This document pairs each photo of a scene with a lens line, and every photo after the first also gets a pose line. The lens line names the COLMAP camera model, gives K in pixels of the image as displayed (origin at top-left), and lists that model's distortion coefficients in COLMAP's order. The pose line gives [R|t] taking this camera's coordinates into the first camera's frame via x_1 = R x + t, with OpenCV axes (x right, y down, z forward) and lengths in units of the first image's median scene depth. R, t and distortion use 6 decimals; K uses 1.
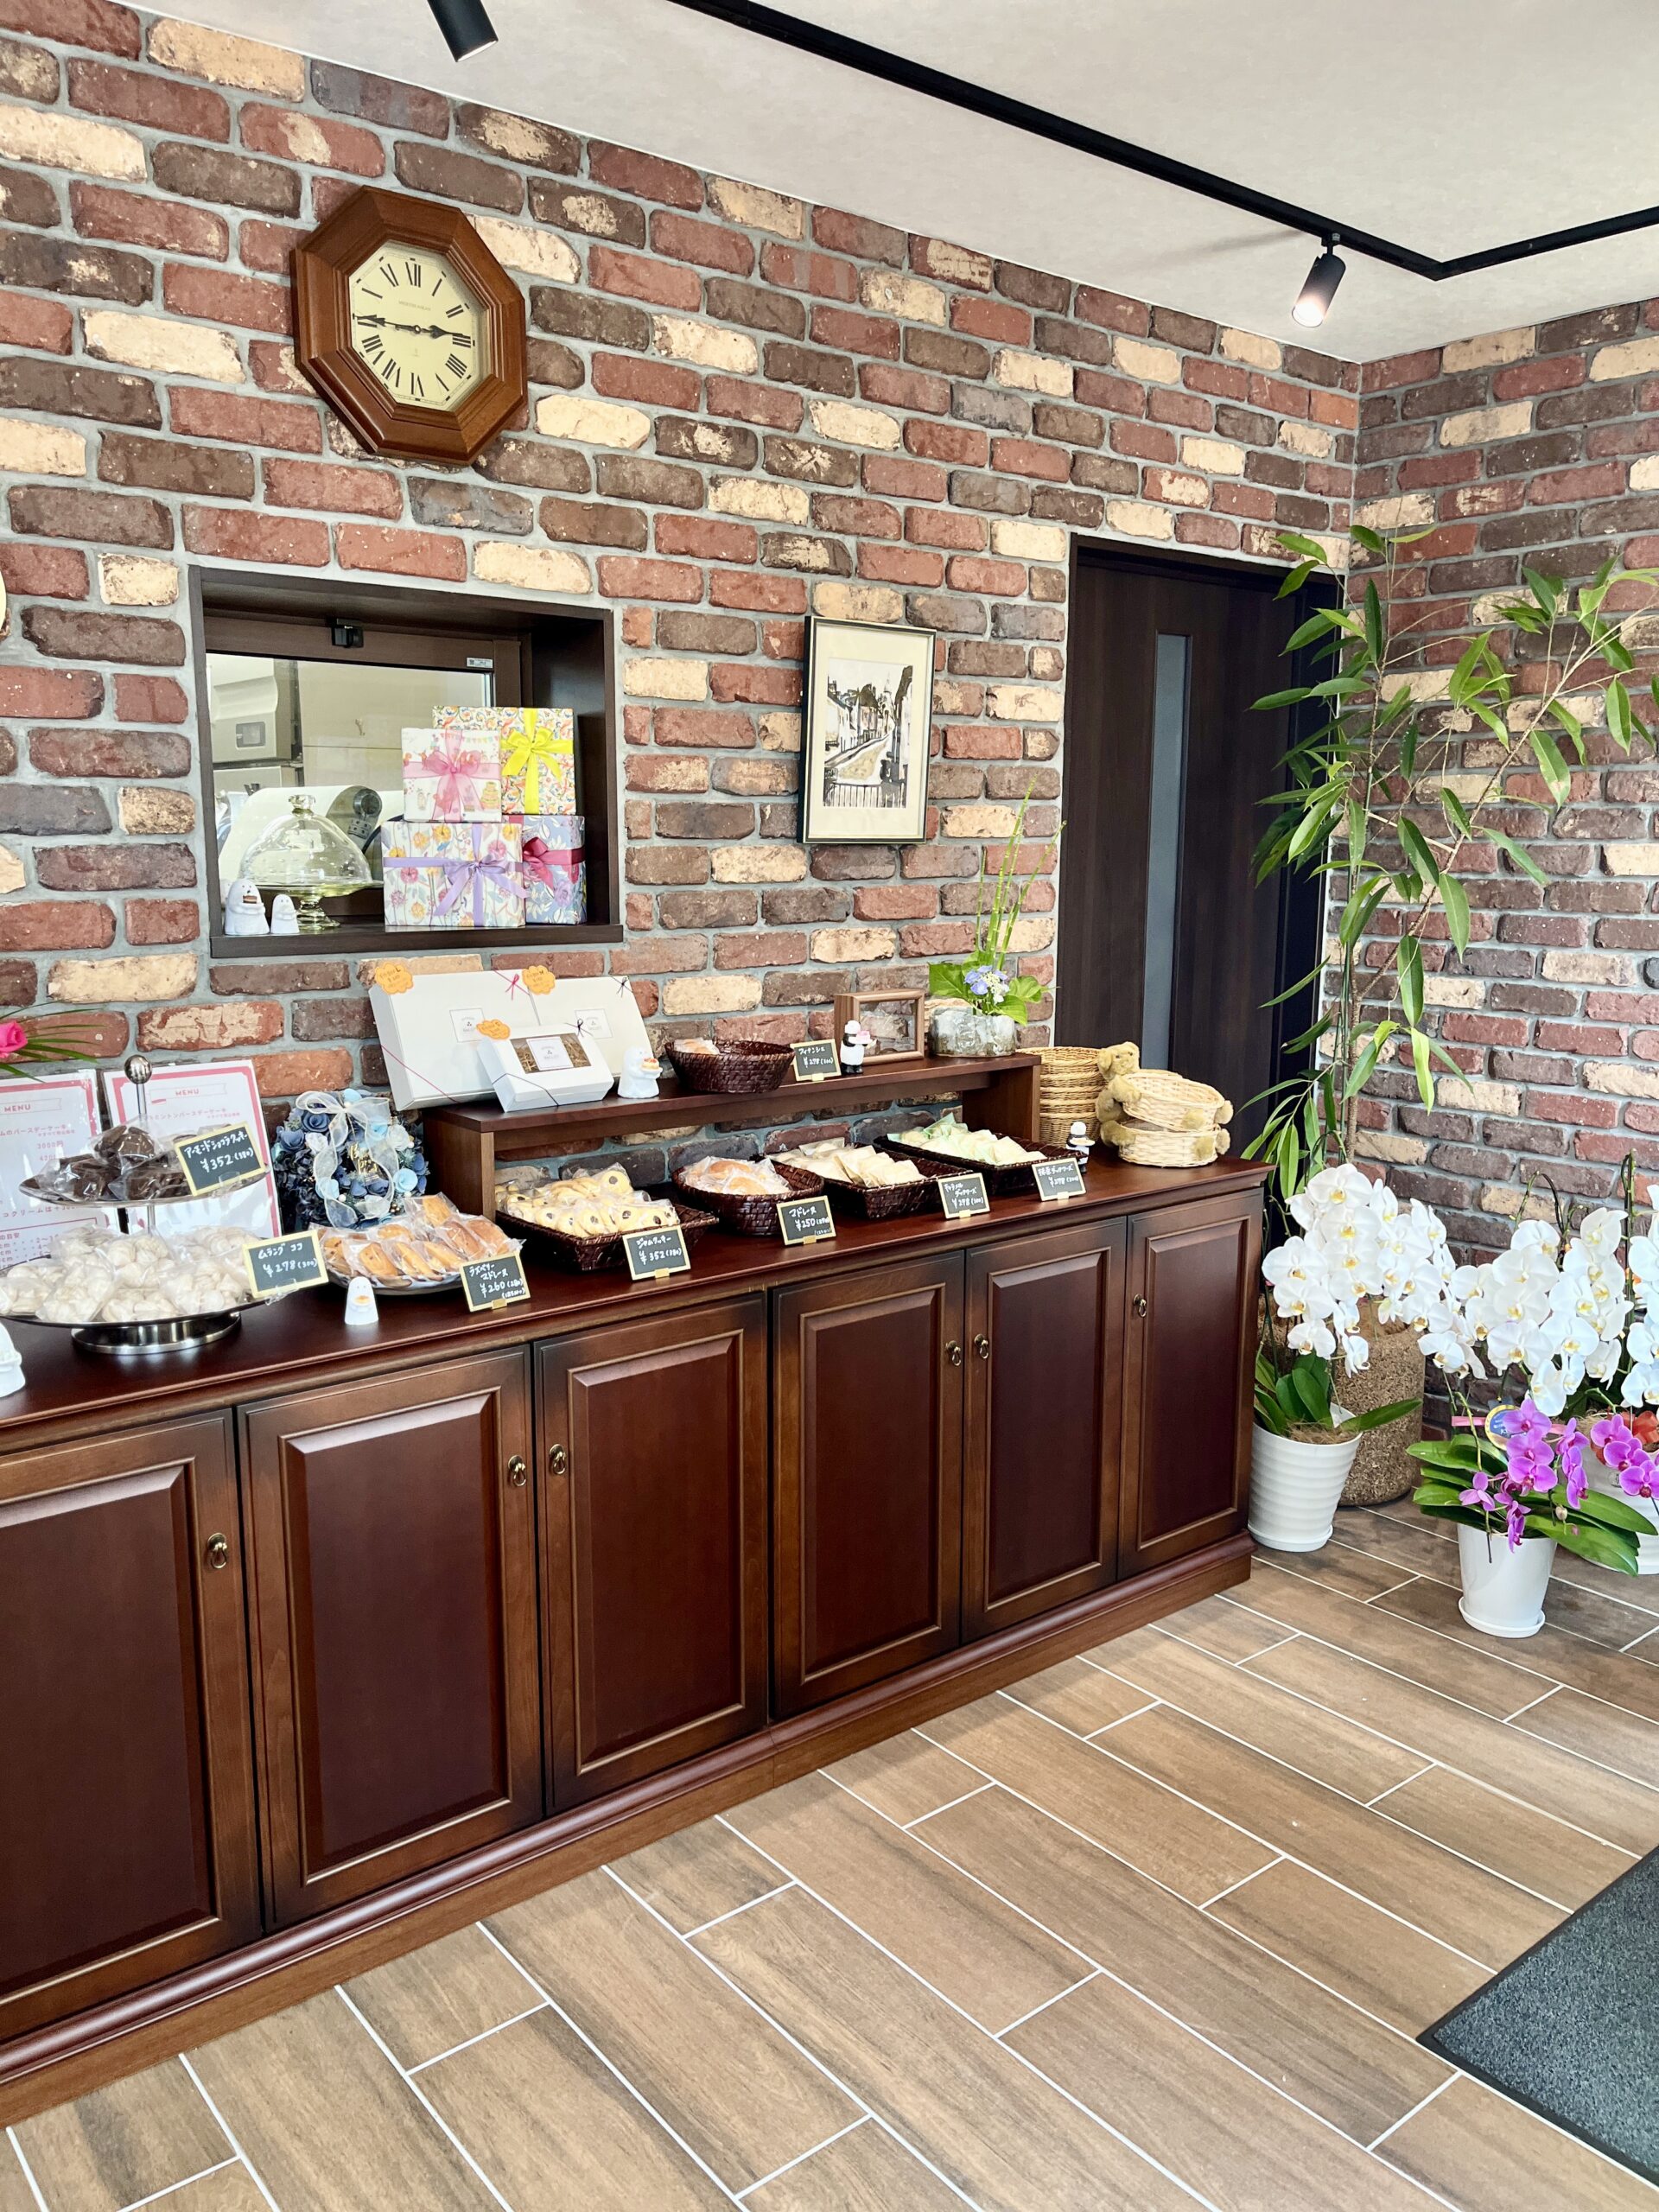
lens RADIAL K [[1692.8, 0, 822.0], [0, 1692.8, 1102.4], [0, 0, 1]] dist [0.074303, -0.108263]
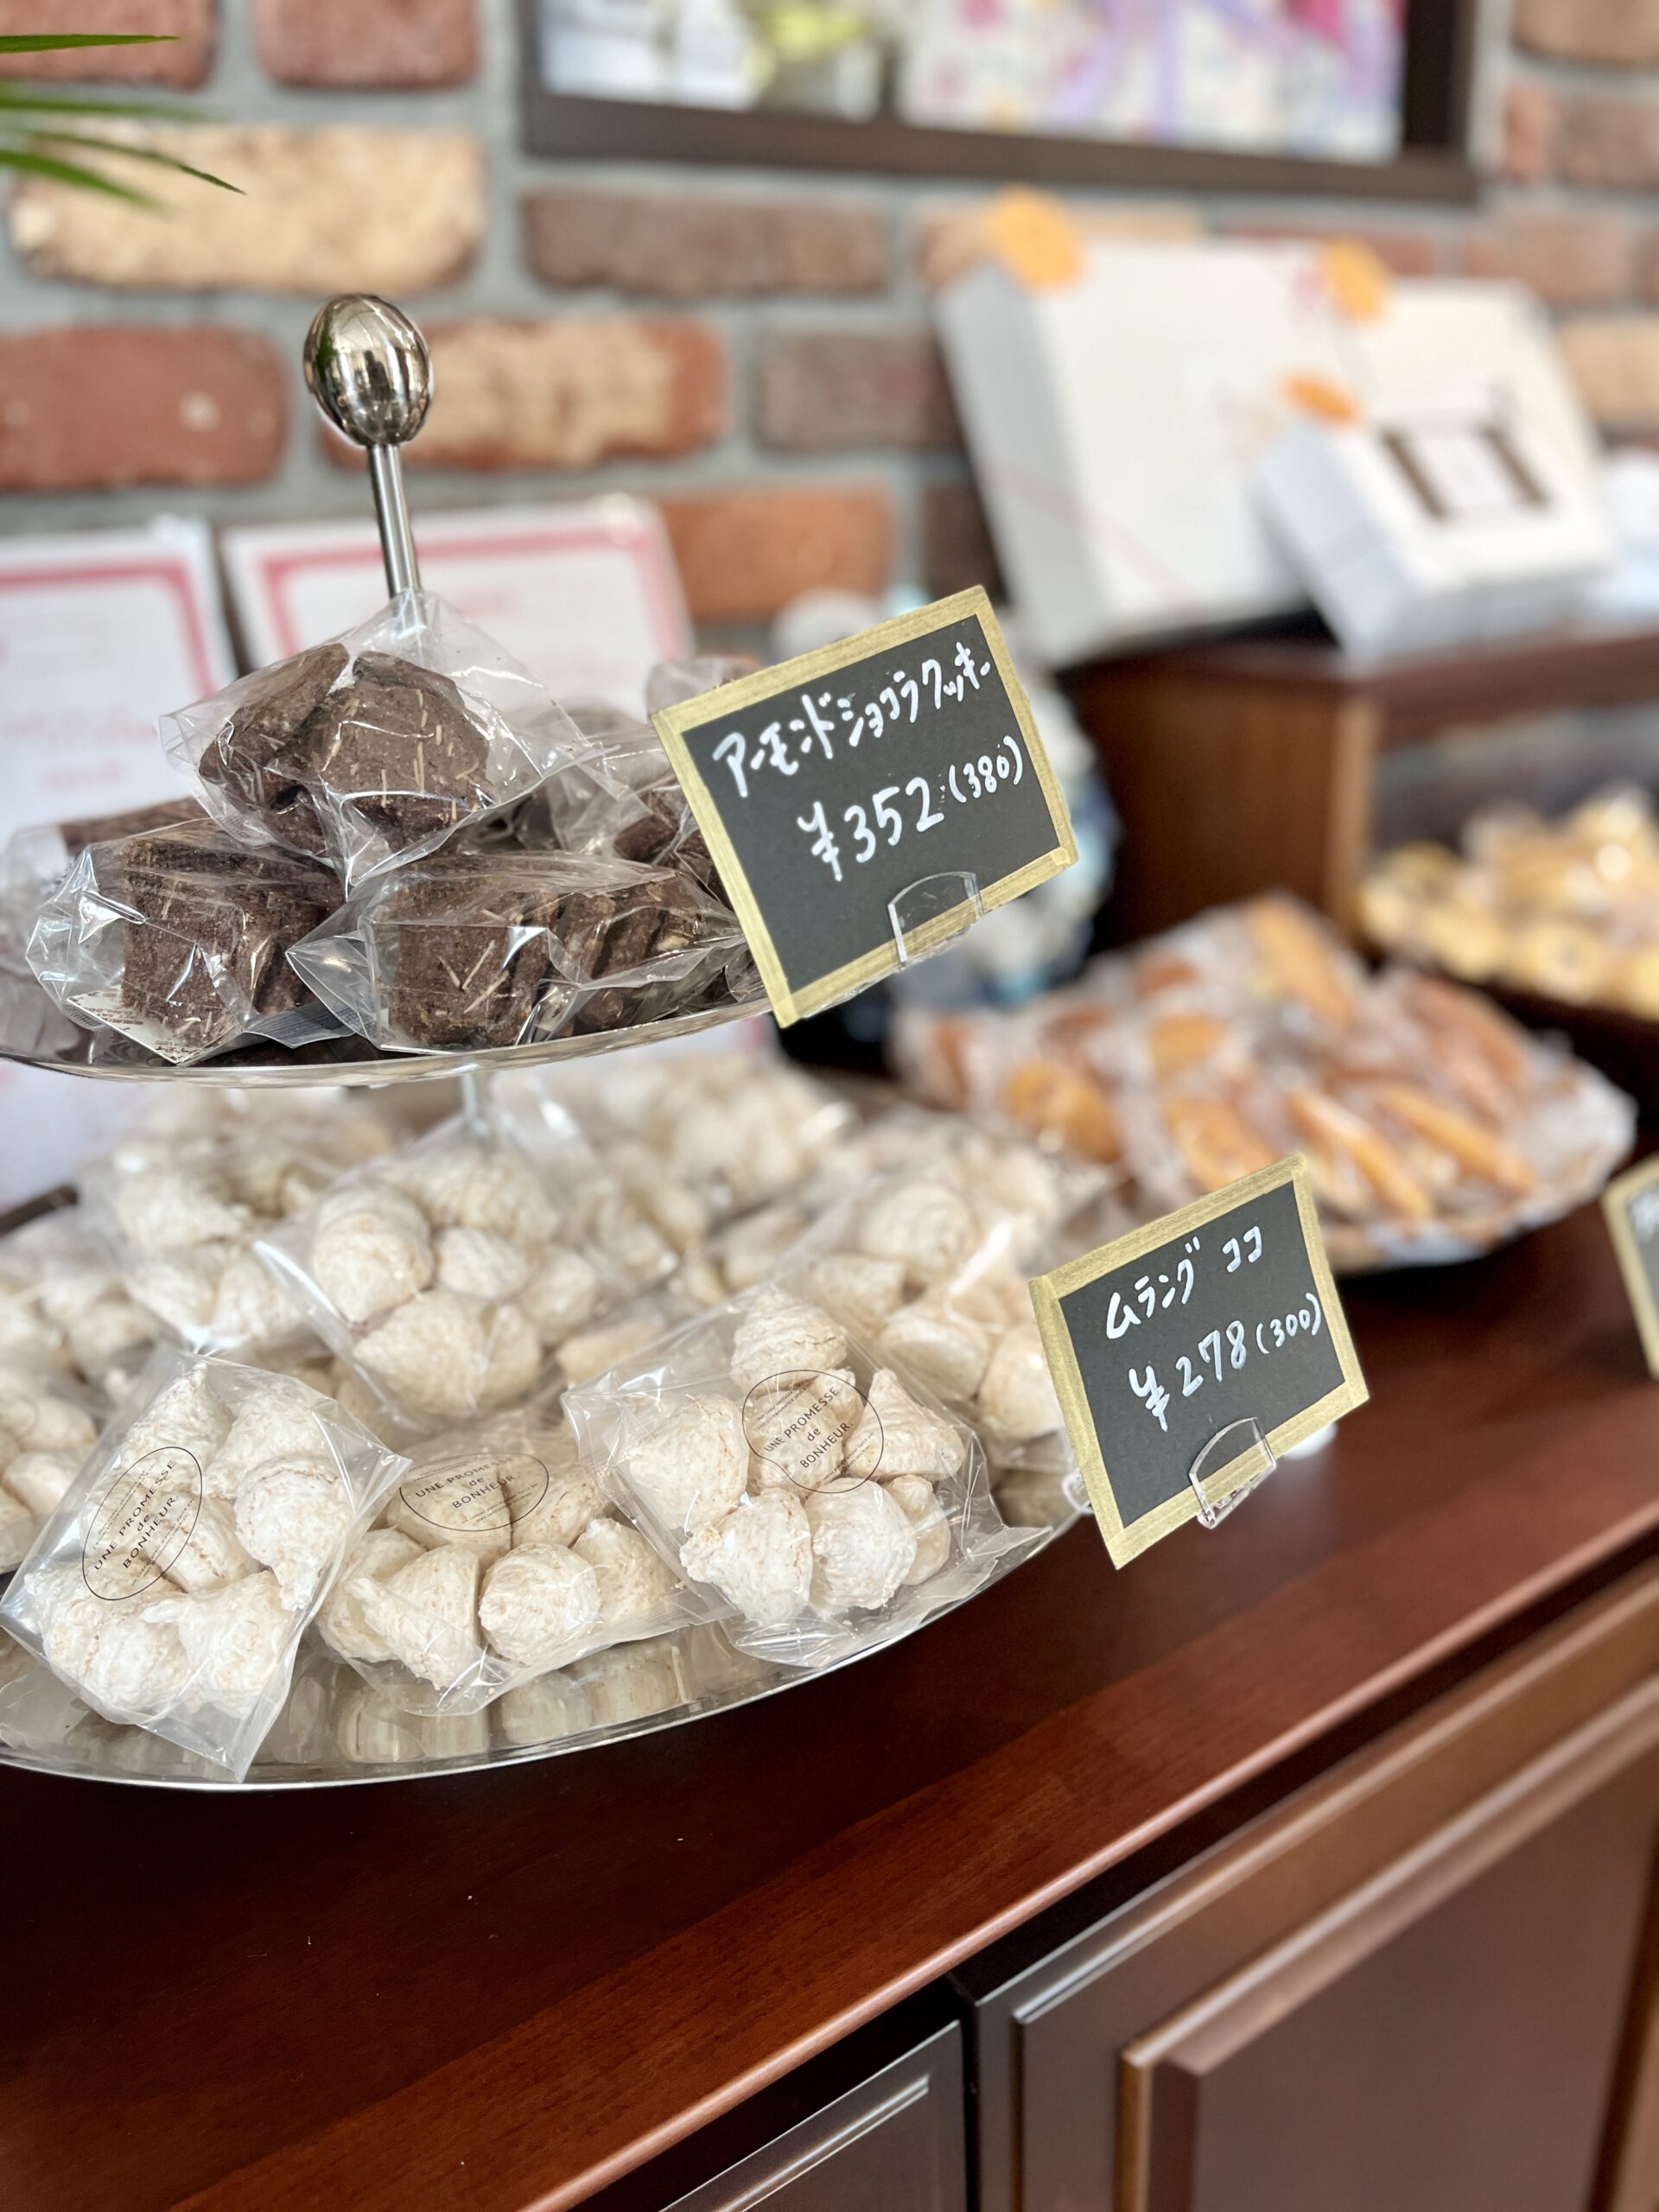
lens RADIAL K [[1692.8, 0, 822.0], [0, 1692.8, 1102.4], [0, 0, 1]] dist [0.074303, -0.108263]
pose [[0.995787, -0.014089, -0.090612, -0.271731], [0.032525, 0.978148, 0.205352, 0.021613], [0.085739, -0.207434, 0.974485, 0.650039]]
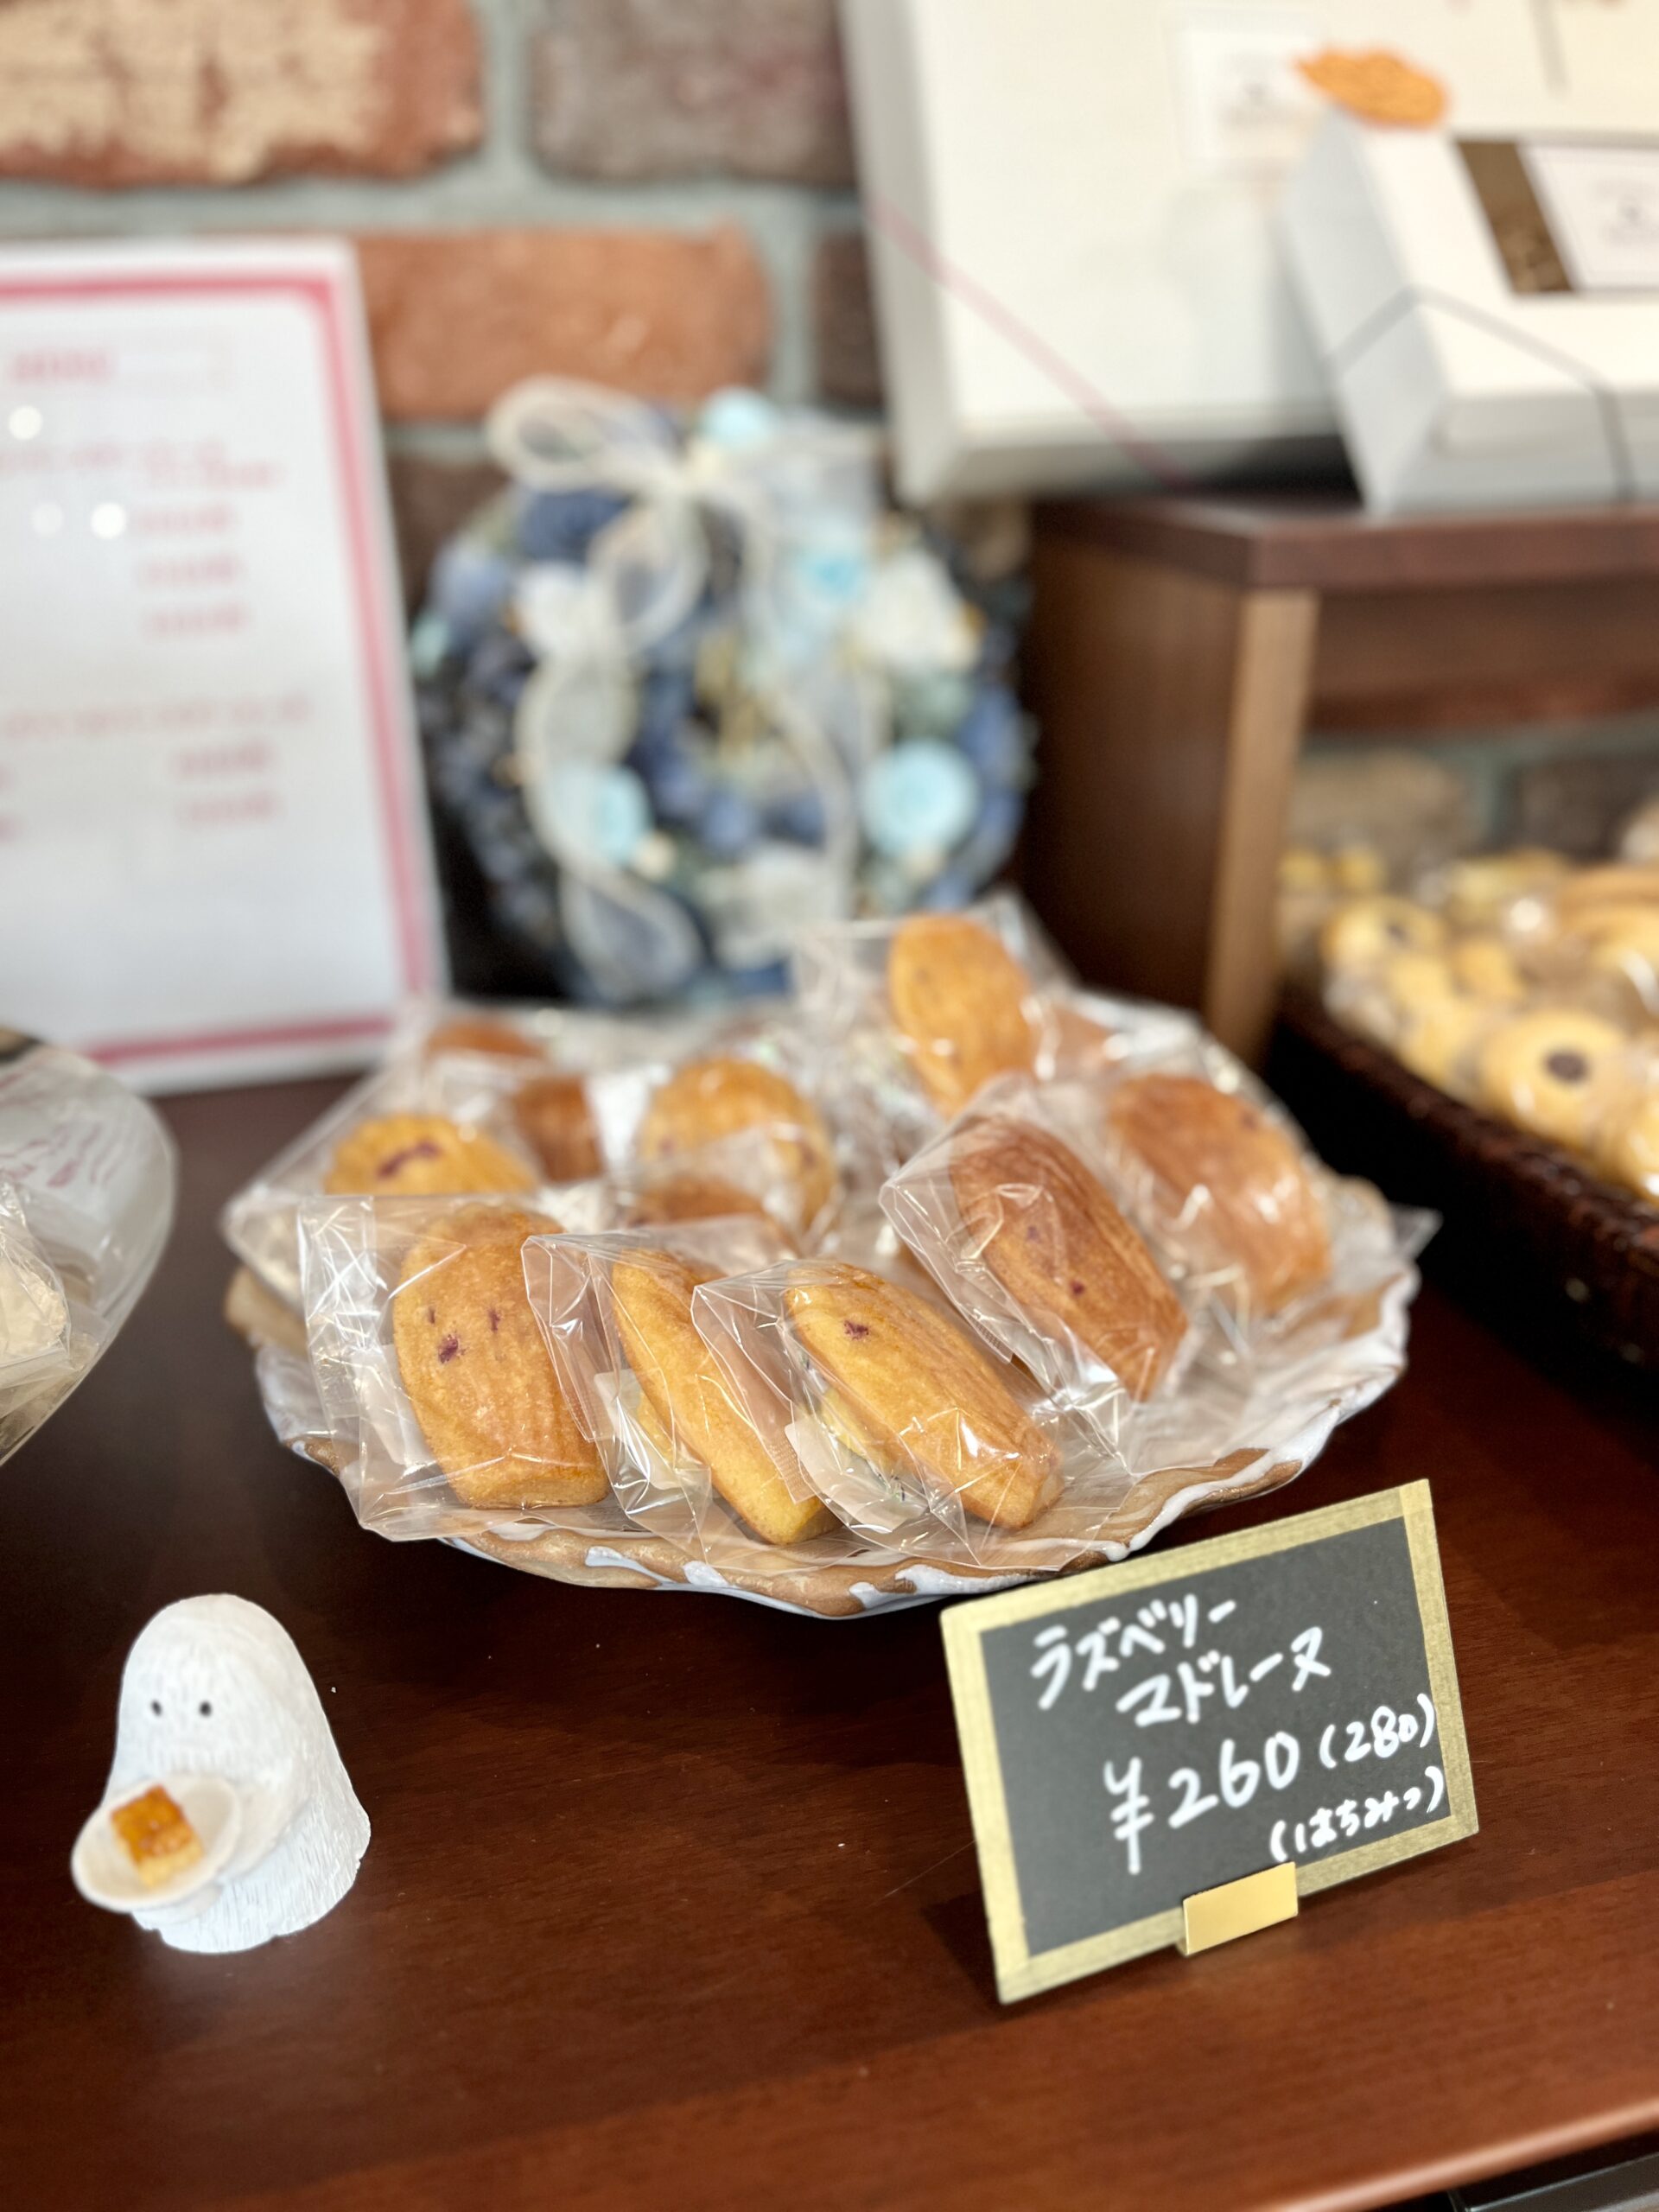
lens RADIAL K [[1692.8, 0, 822.0], [0, 1692.8, 1102.4], [0, 0, 1]] dist [0.074303, -0.108263]
pose [[0.902328, 0.155433, -0.402050, -0.156726], [-0.045775, 0.962002, 0.269178, 0.023435], [0.428613, -0.224484, 0.875156, 0.789801]]
